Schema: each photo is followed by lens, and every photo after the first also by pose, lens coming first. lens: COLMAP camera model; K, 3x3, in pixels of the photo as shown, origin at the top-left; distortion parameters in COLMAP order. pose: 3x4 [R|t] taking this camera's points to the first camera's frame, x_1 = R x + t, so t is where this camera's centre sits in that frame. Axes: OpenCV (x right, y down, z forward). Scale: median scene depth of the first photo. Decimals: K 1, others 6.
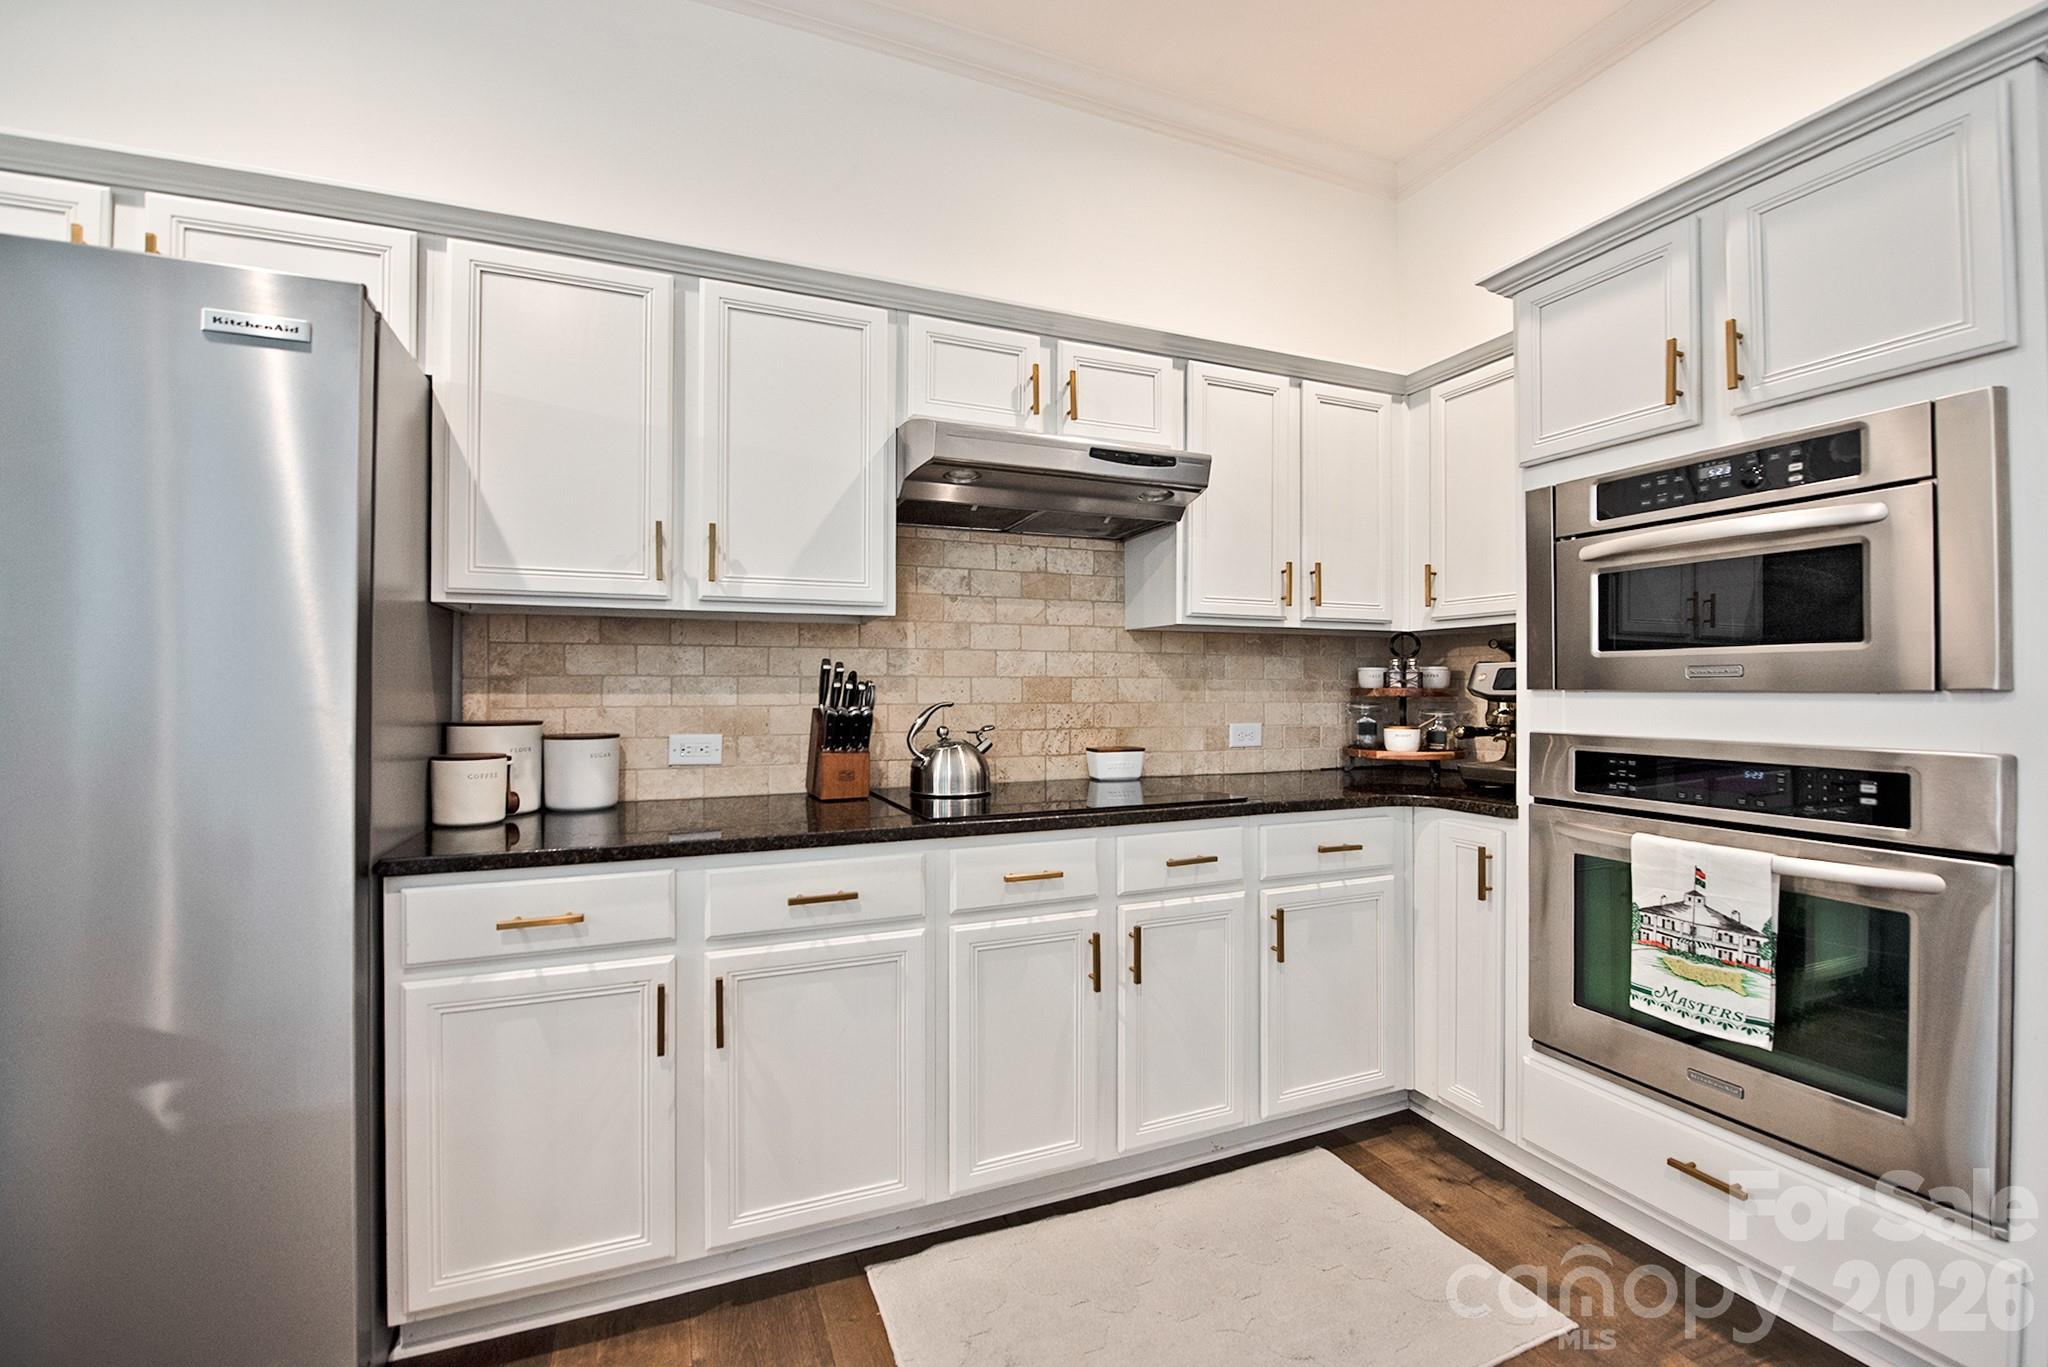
lens RADIAL K [[836.8, 0, 1024.0], [0, 836.8, 683.5], [0, 0, 1]] dist [-0.019458, -0.000317]
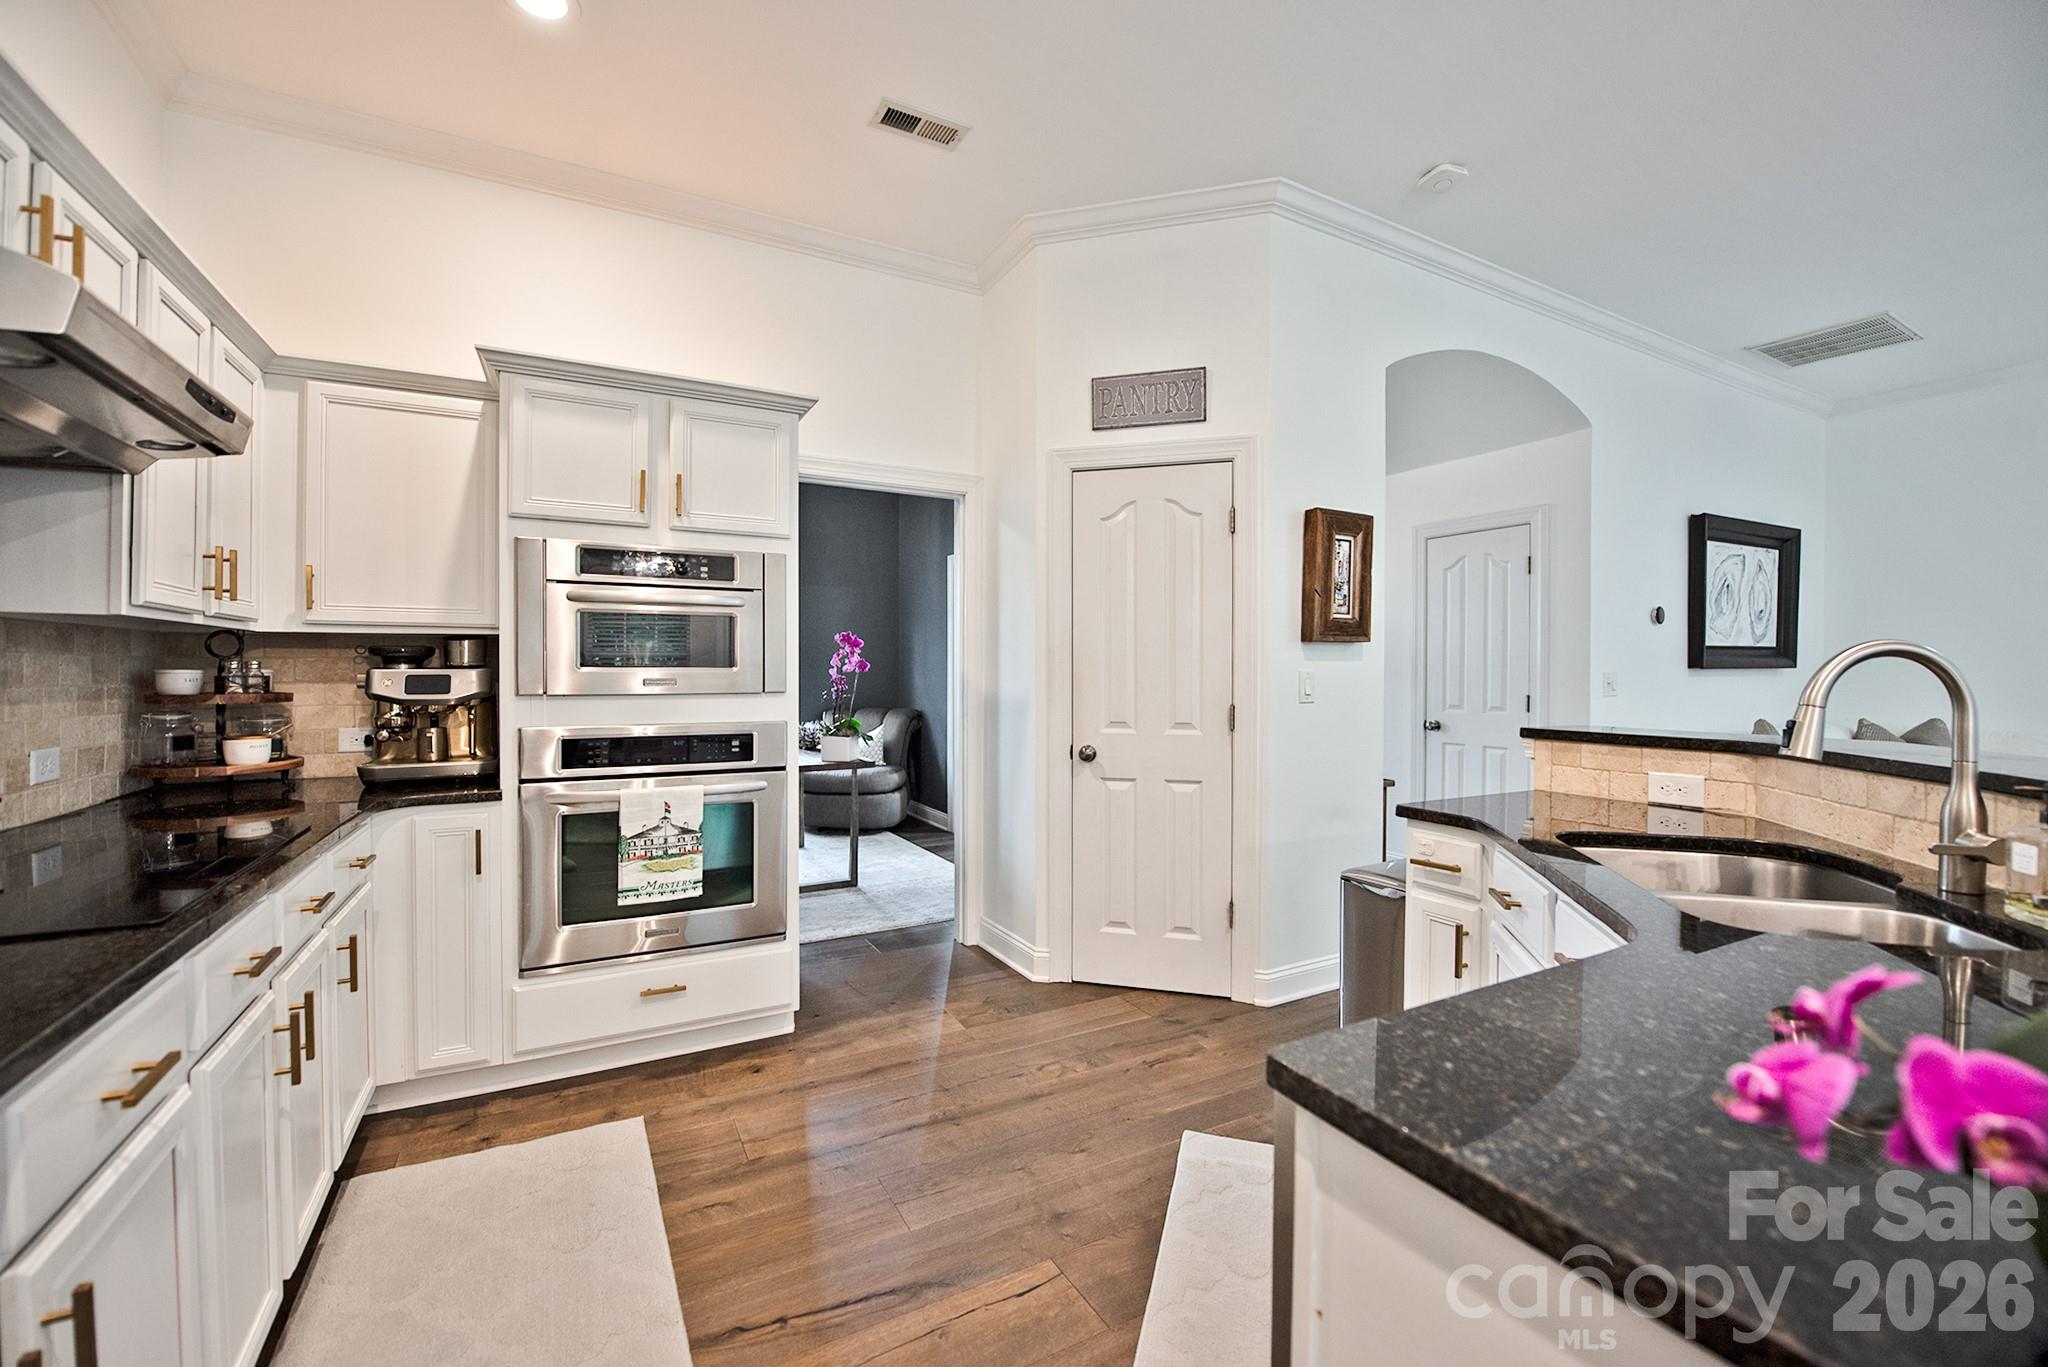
lens RADIAL K [[836.8, 0, 1024.0], [0, 836.8, 683.5], [0, 0, 1]] dist [-0.019458, -0.000317]
pose [[-0.097099, -0.013116, 0.995188, -0.772681], [-0.006114, 0.999902, 0.012581, -0.032966], [-0.995256, -0.004862, -0.097170, 0.385986]]
